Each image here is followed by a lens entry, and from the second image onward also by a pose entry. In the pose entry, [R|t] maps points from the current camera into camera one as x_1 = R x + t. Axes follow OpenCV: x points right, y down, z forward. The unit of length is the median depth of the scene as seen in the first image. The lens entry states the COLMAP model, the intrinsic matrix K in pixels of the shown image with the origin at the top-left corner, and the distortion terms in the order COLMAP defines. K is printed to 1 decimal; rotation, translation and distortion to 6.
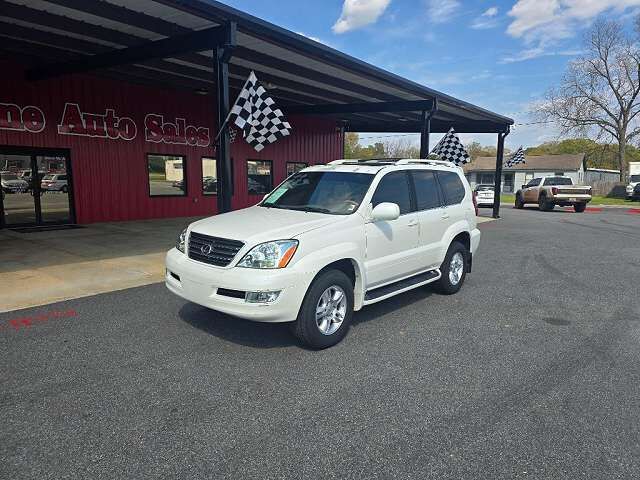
lens RADIAL K [[470.8, 0, 318.1], [0, 470.8, 238.1], [0, 0, 1]] dist [0.042165, 0.000712]
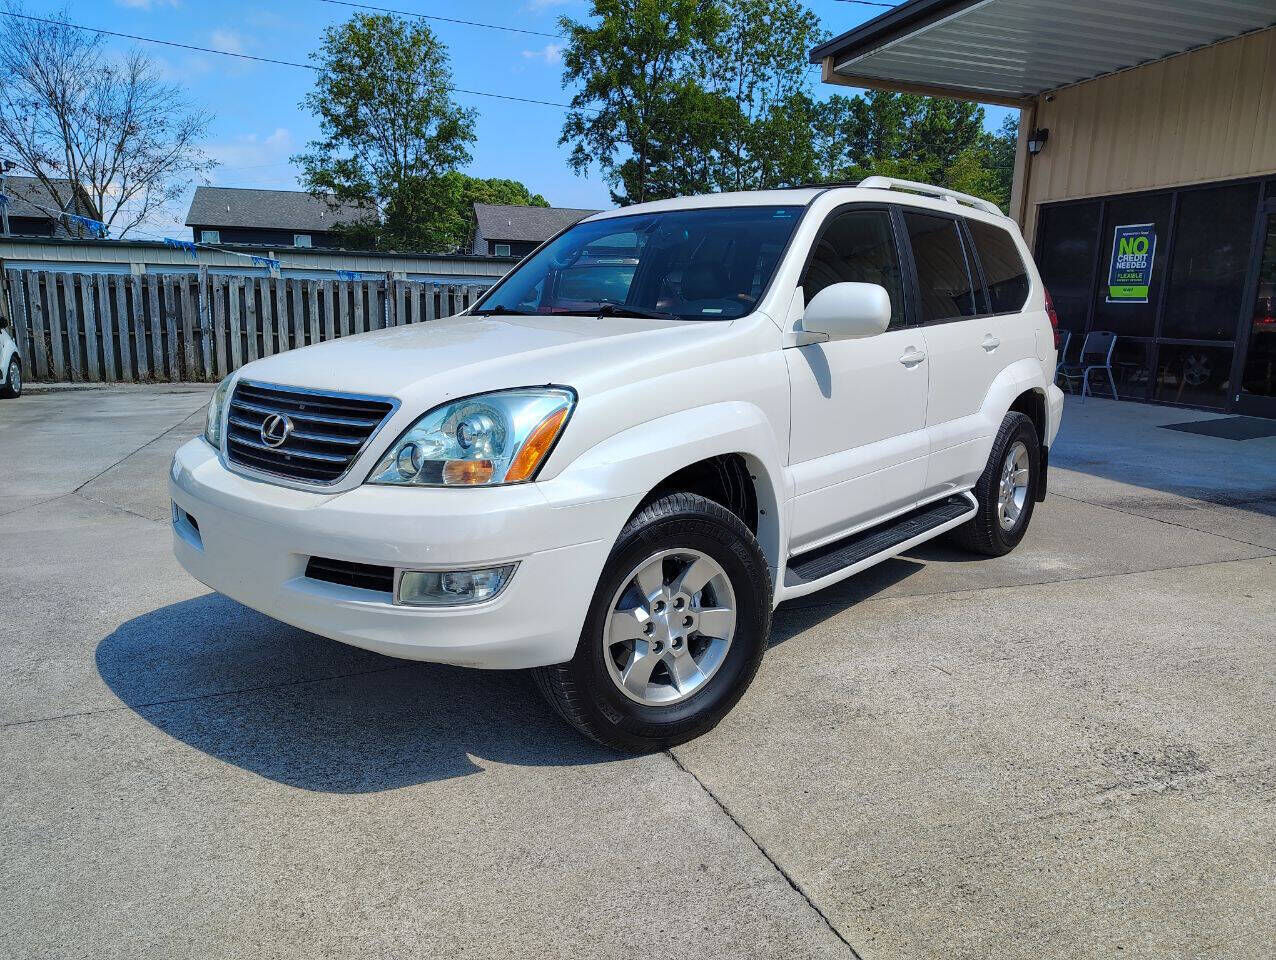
lens RADIAL K [[930.3, 0, 632.5], [0, 930.3, 482.0], [0, 0, 1]] dist [0.011692, 0.000521]
pose [[0.999798, -0.018977, 0.006599, -0.009614], [0.018763, 0.999341, 0.031072, 0.039532], [-0.007185, -0.030942, 0.999495, 0.369730]]
